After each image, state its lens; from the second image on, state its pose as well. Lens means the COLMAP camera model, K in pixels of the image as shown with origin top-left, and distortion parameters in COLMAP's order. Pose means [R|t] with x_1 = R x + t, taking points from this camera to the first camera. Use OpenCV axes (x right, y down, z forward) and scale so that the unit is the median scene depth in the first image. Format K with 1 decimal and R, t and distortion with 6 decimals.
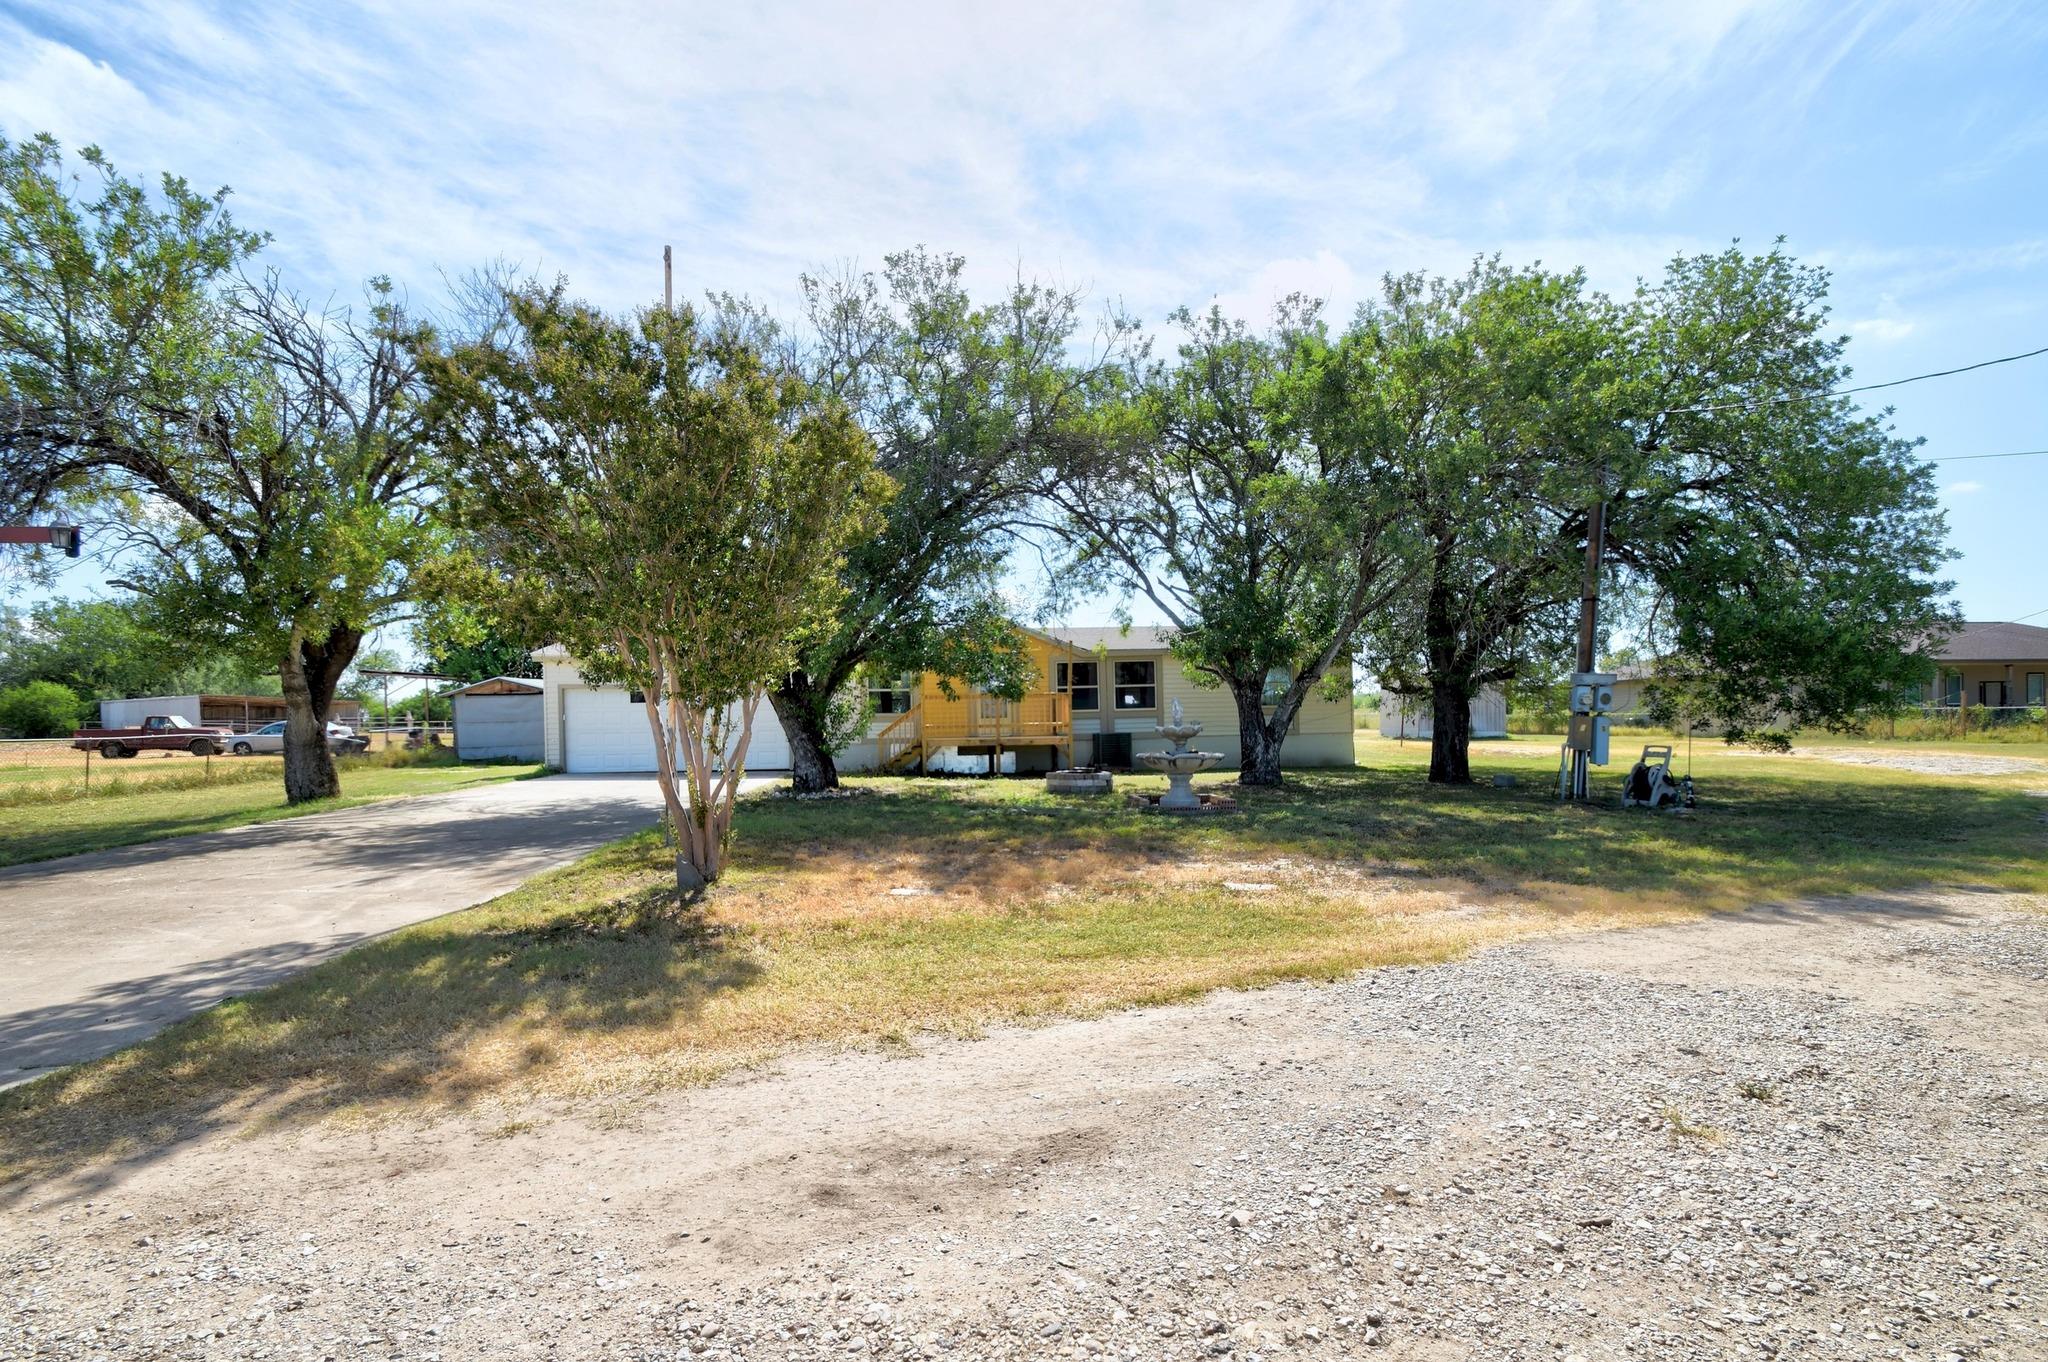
lens RADIAL K [[943.2, 0, 1024.7], [0, 943.2, 685.4], [0, 0, 1]] dist [-0.006451, -0.003046]
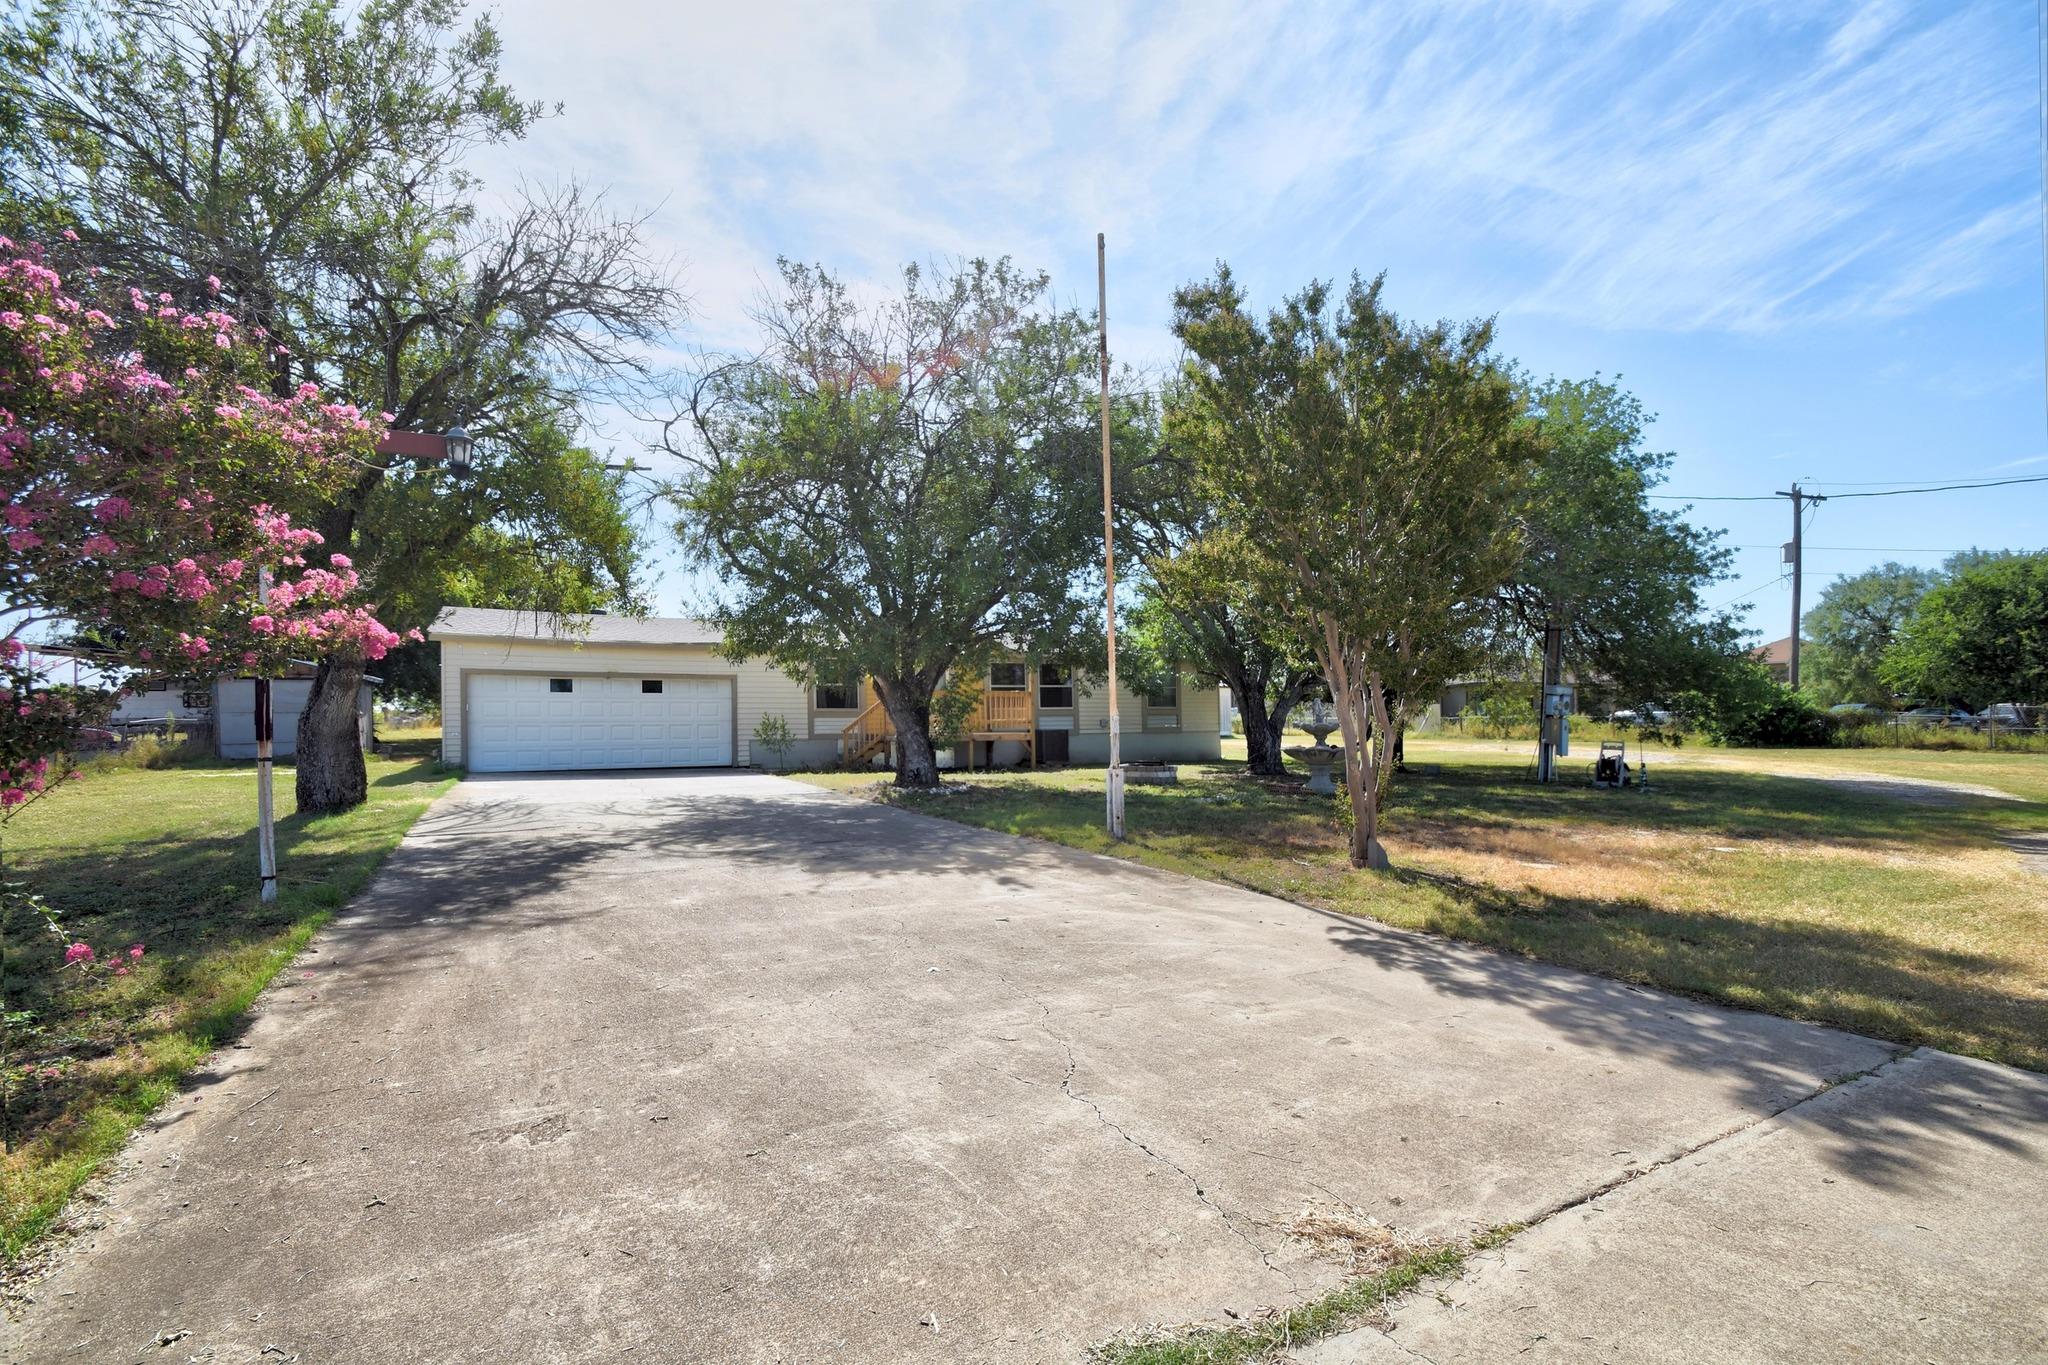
lens RADIAL K [[868.9, 0, 1021.1], [0, 868.9, 681.5], [0, 0, 1]] dist [0.004554, 0.000264]
pose [[0.935243, 0.024310, 0.353172, -0.447637], [-0.023070, 0.999704, -0.007723, 0.004520], [-0.353255, -0.000925, 0.935527, 0.106172]]
